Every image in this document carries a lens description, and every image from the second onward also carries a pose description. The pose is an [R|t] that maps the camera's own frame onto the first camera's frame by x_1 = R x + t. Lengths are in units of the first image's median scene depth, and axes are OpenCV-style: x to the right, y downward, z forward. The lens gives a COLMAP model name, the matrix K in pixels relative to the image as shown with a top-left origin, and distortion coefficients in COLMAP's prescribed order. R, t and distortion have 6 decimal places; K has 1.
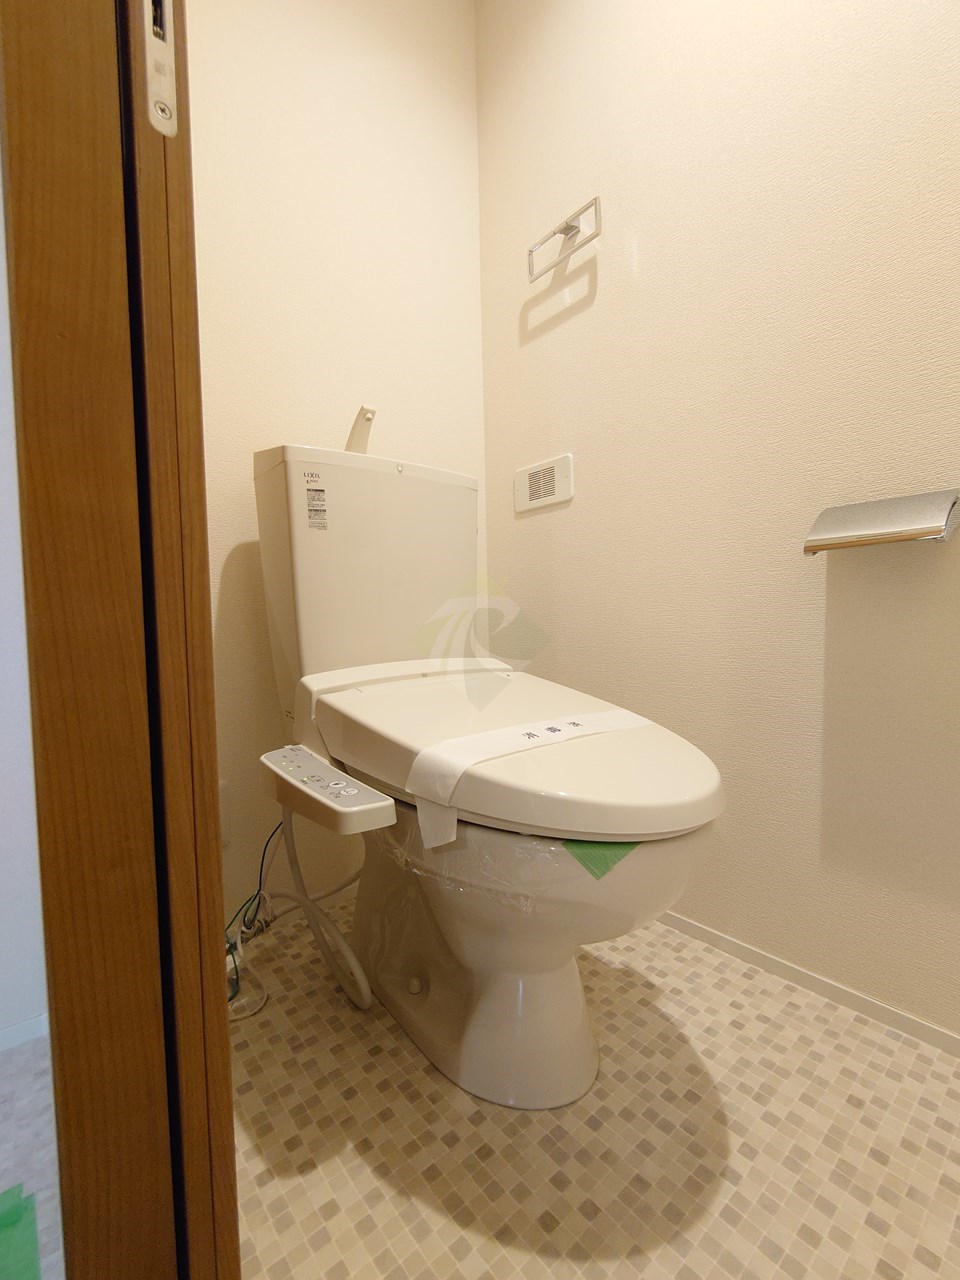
lens RADIAL K [[551.6, 0, 478.6], [0, 551.6, 642.6], [0, 0, 1]] dist [0.000023, -0.000306]
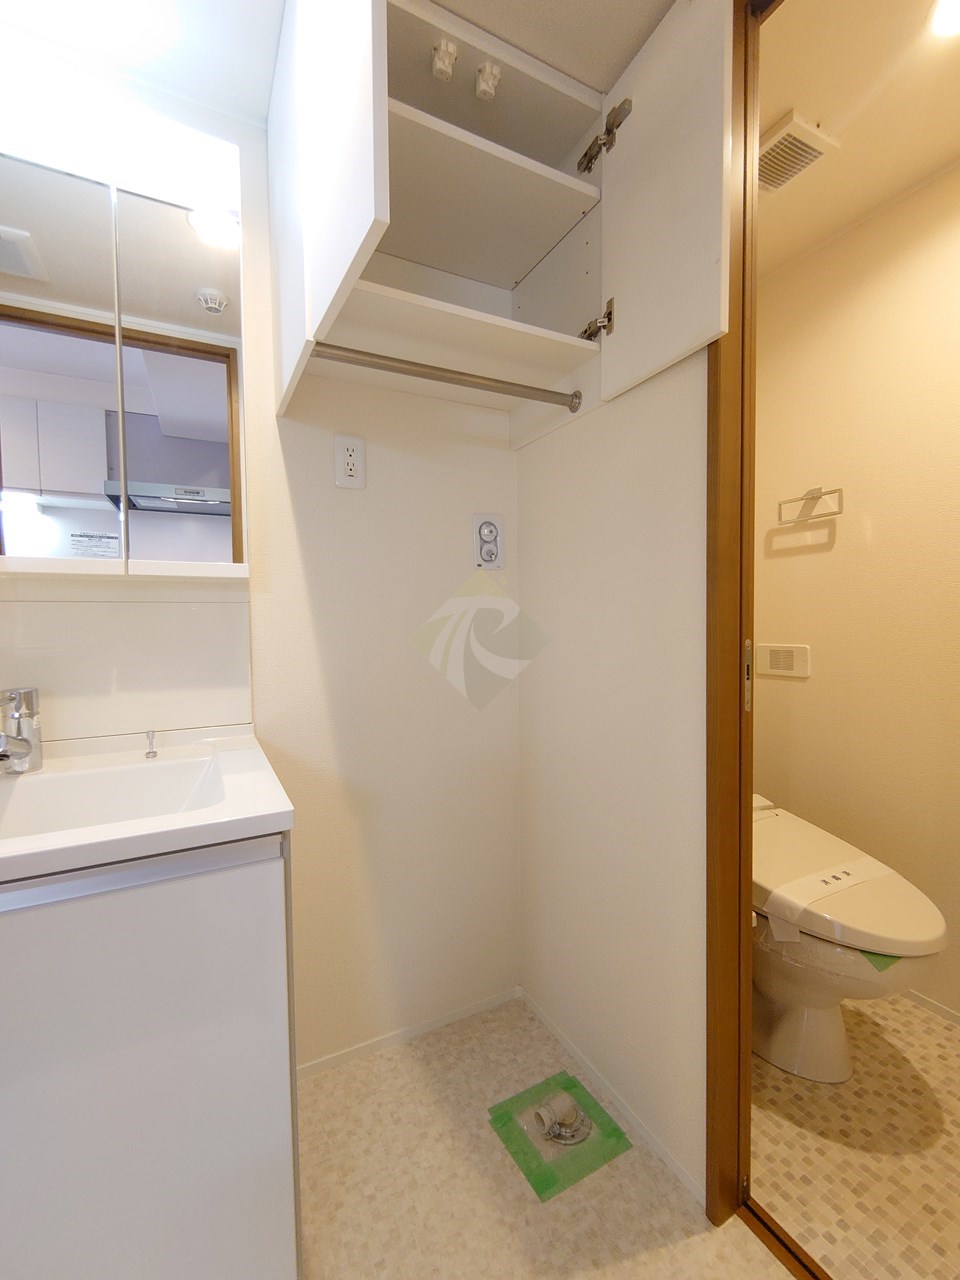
lens RADIAL K [[551.6, 0, 478.6], [0, 551.6, 642.6], [0, 0, 1]] dist [0.000023, -0.000306]
pose [[0.977767, 0.020792, -0.208662, -0.604396], [-0.019025, 0.999764, 0.010473, -0.568450], [0.208831, -0.006270, 0.977932, -0.945614]]
